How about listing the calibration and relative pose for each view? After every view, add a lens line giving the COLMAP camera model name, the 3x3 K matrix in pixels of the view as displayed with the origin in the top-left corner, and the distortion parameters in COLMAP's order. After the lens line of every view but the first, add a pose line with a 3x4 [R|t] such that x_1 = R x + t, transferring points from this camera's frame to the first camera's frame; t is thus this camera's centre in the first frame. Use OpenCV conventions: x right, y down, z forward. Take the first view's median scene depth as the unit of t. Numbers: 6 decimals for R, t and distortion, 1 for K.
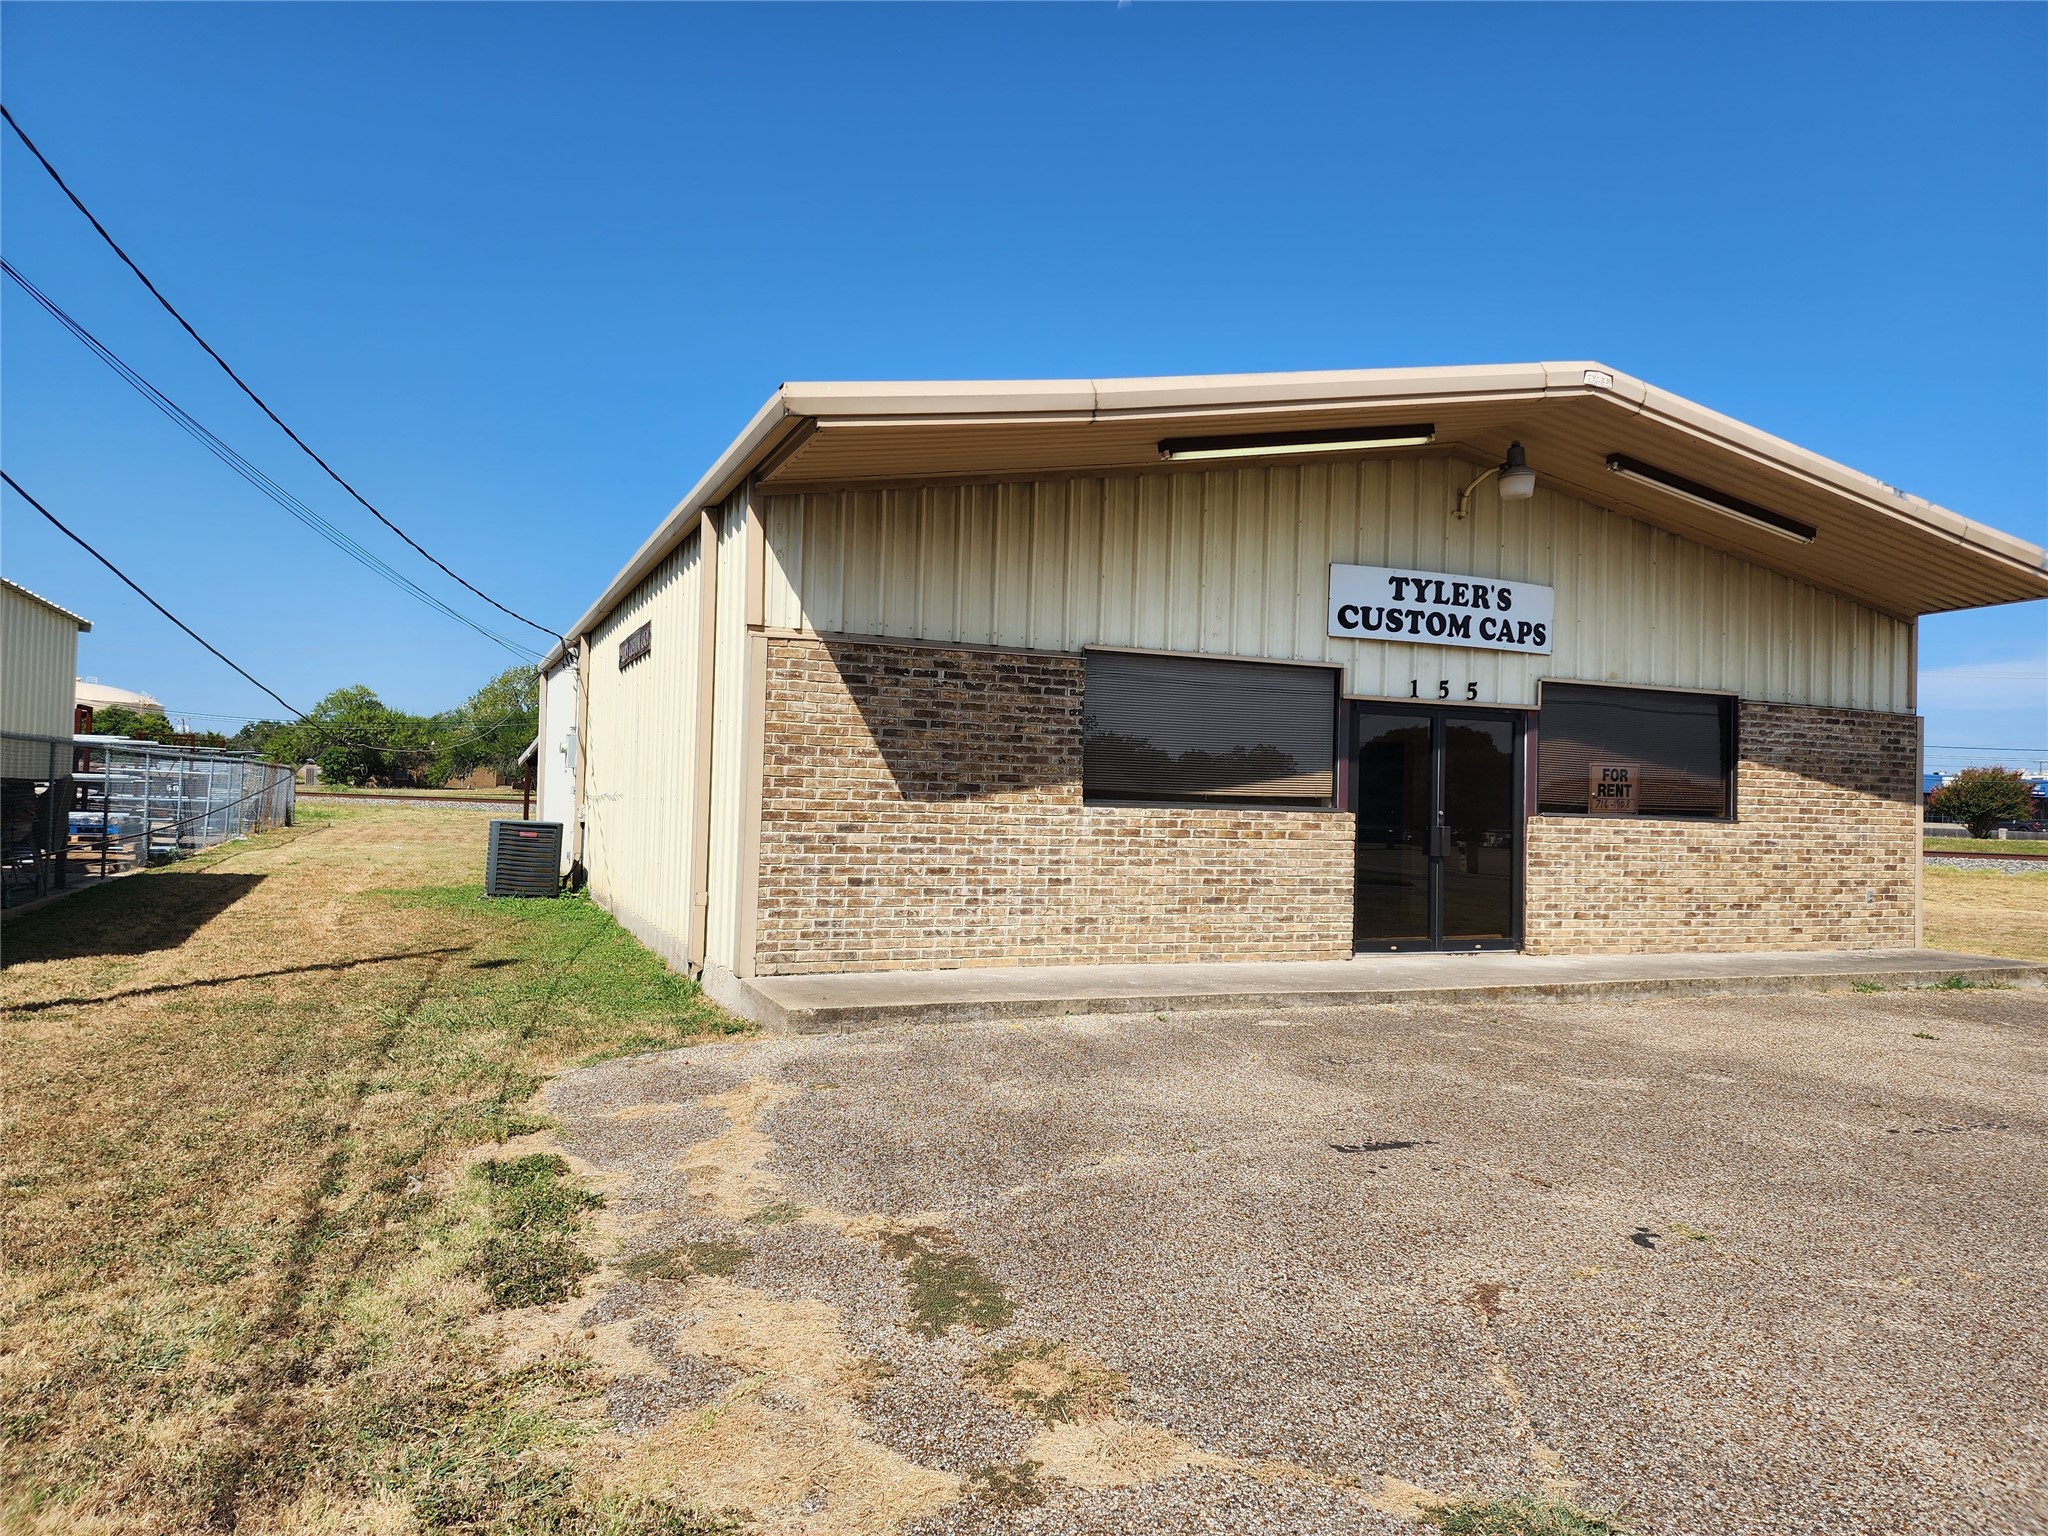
lens RADIAL K [[1383.2, 0, 1024.0], [0, 1383.2, 768.0], [0, 0, 1]] dist [0.154094, -0.262809]
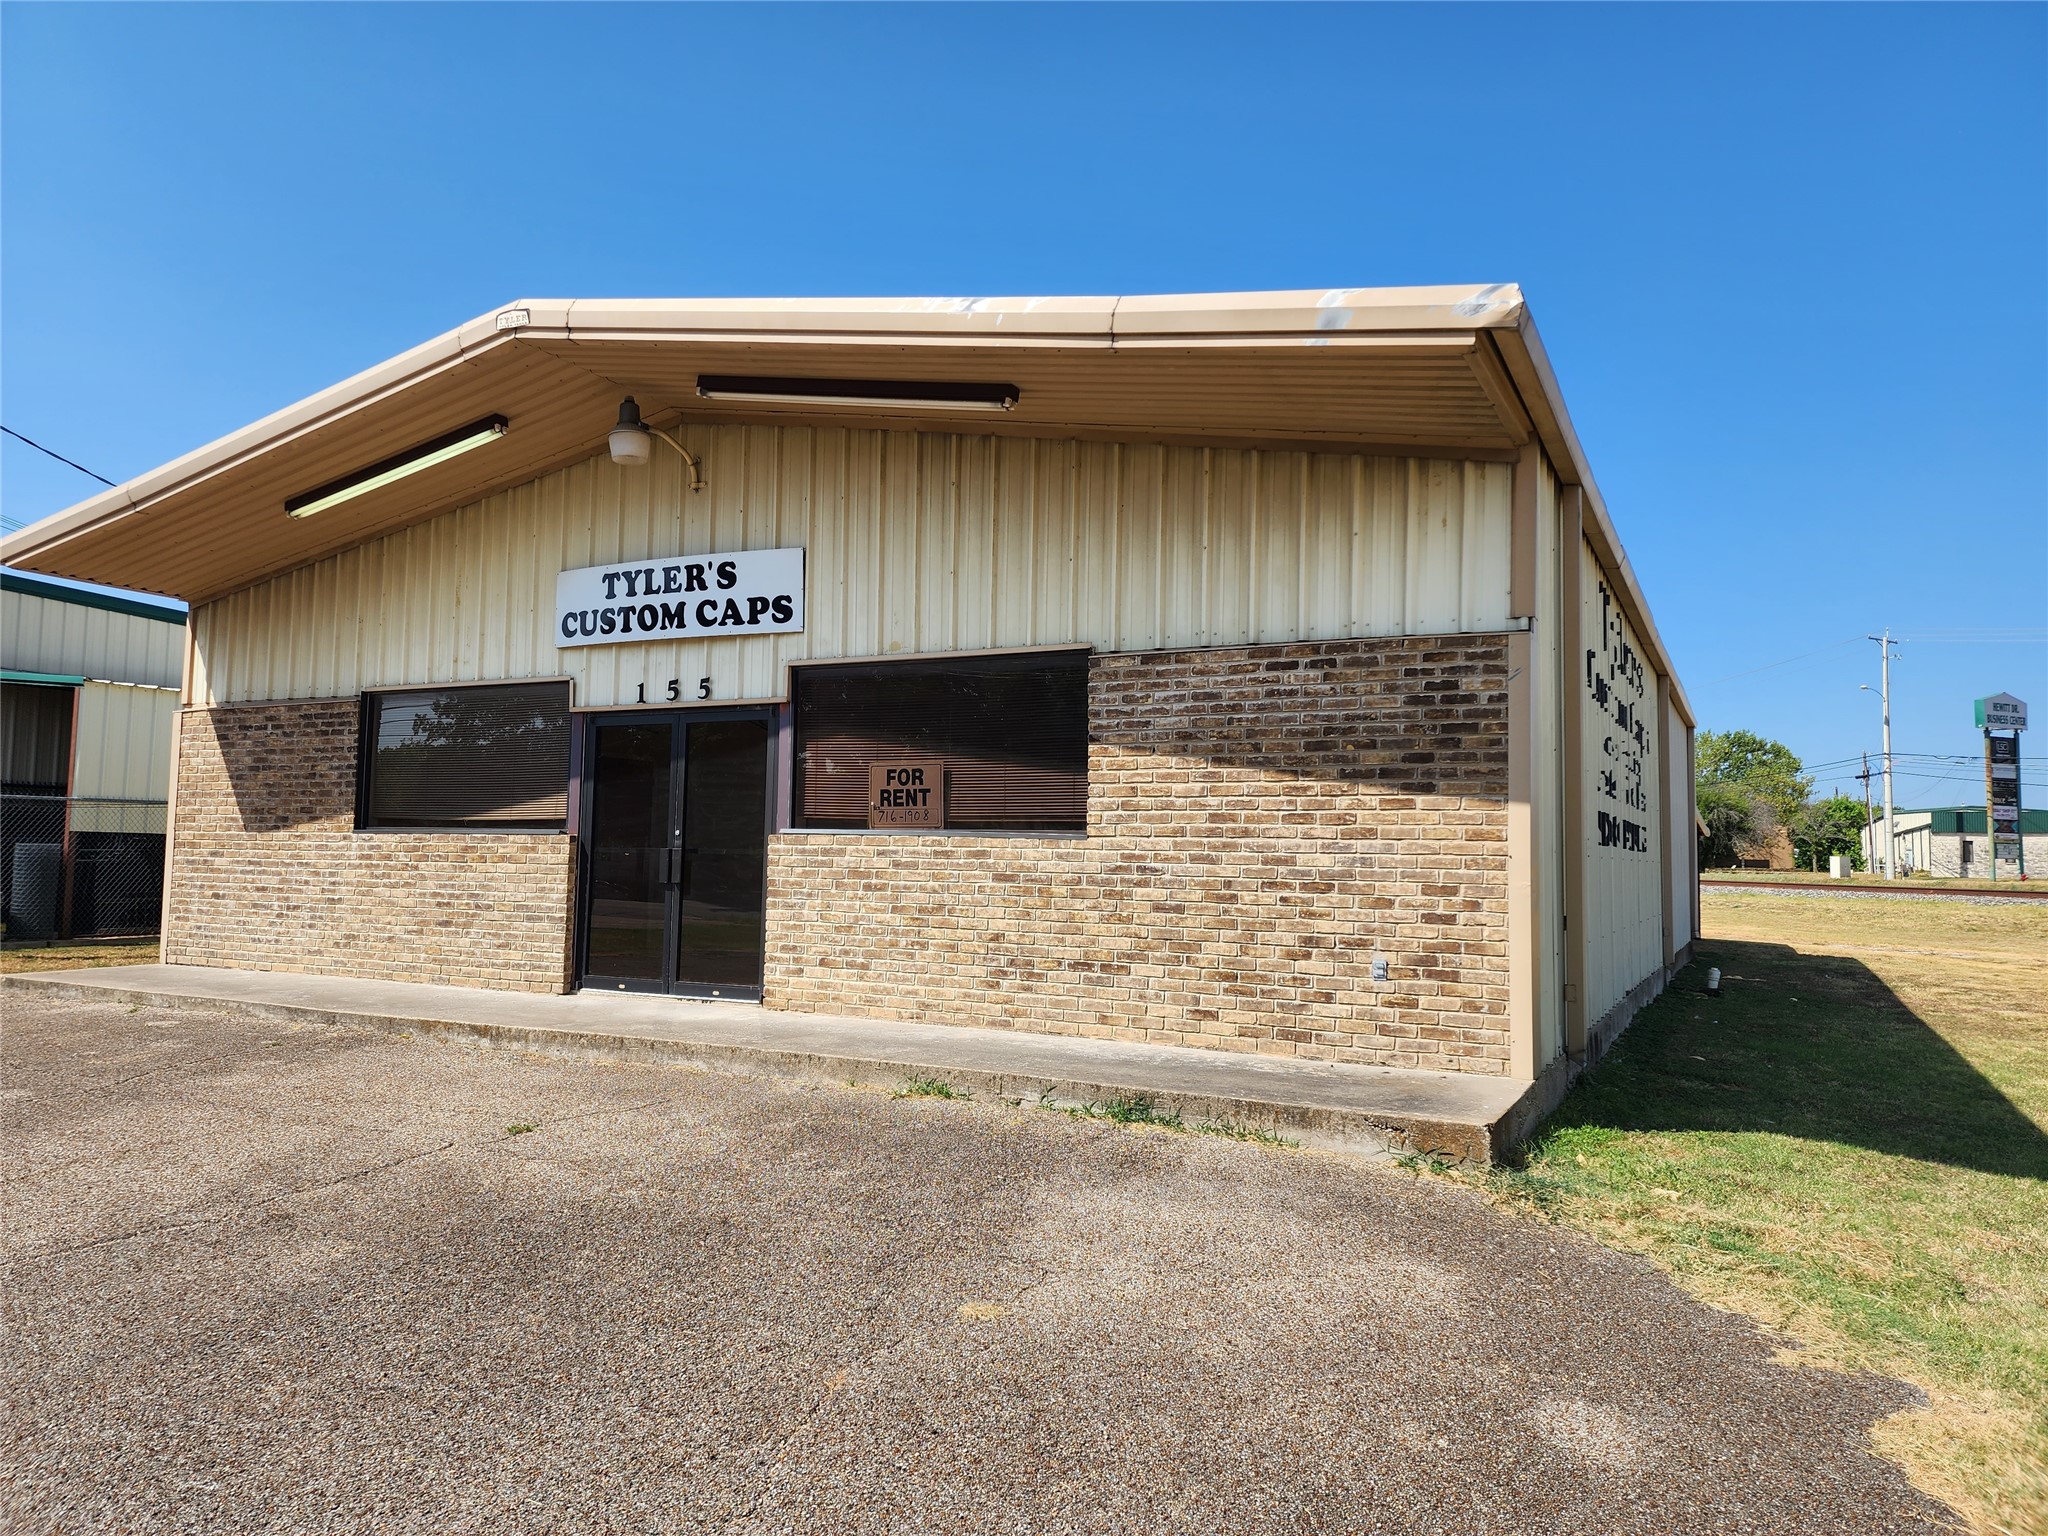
lens RADIAL K [[1388.3, 0, 1001.8], [0, 1388.3, 769.8], [0, 0, 1]] dist [0.087481, -0.077049]
pose [[0.611920, -0.065088, -0.788237, 1.123536], [0.017133, 0.997465, -0.069063, 0.057292], [0.790734, 0.028756, 0.611484, 0.645788]]
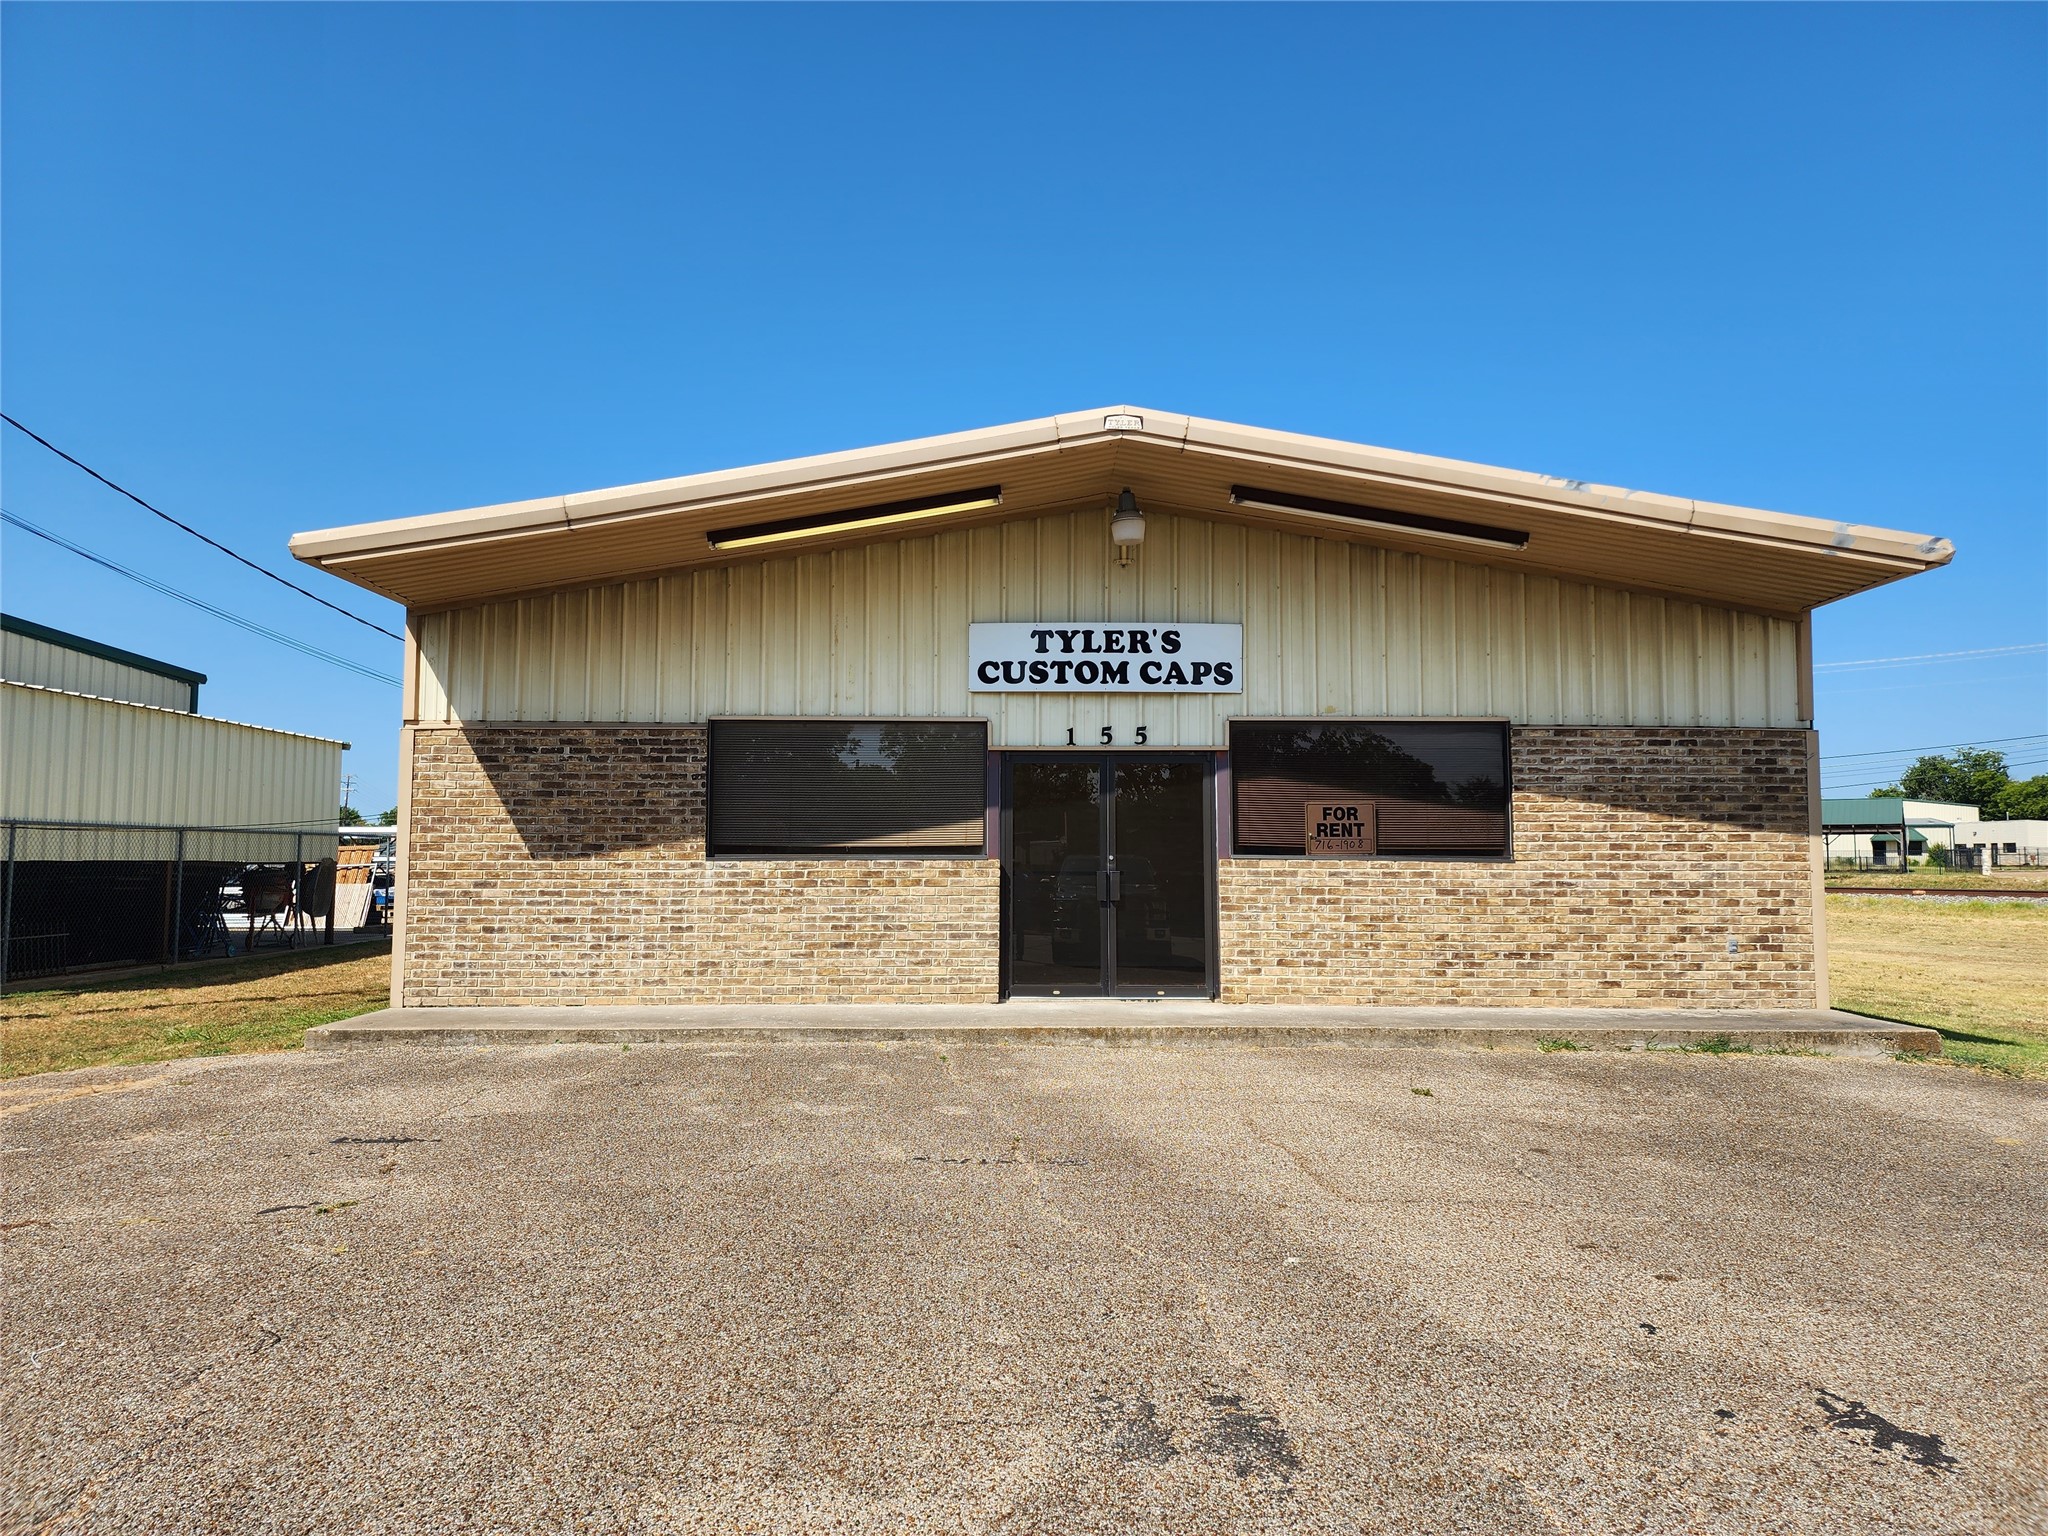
lens RADIAL K [[1383.2, 0, 1024.0], [0, 1383.2, 768.0], [0, 0, 1]] dist [0.154094, -0.262809]
pose [[0.920070, -0.051716, -0.388326, 0.643956], [0.031986, 0.997856, -0.057105, 0.022898], [0.390447, 0.040120, 0.919751, 0.058869]]
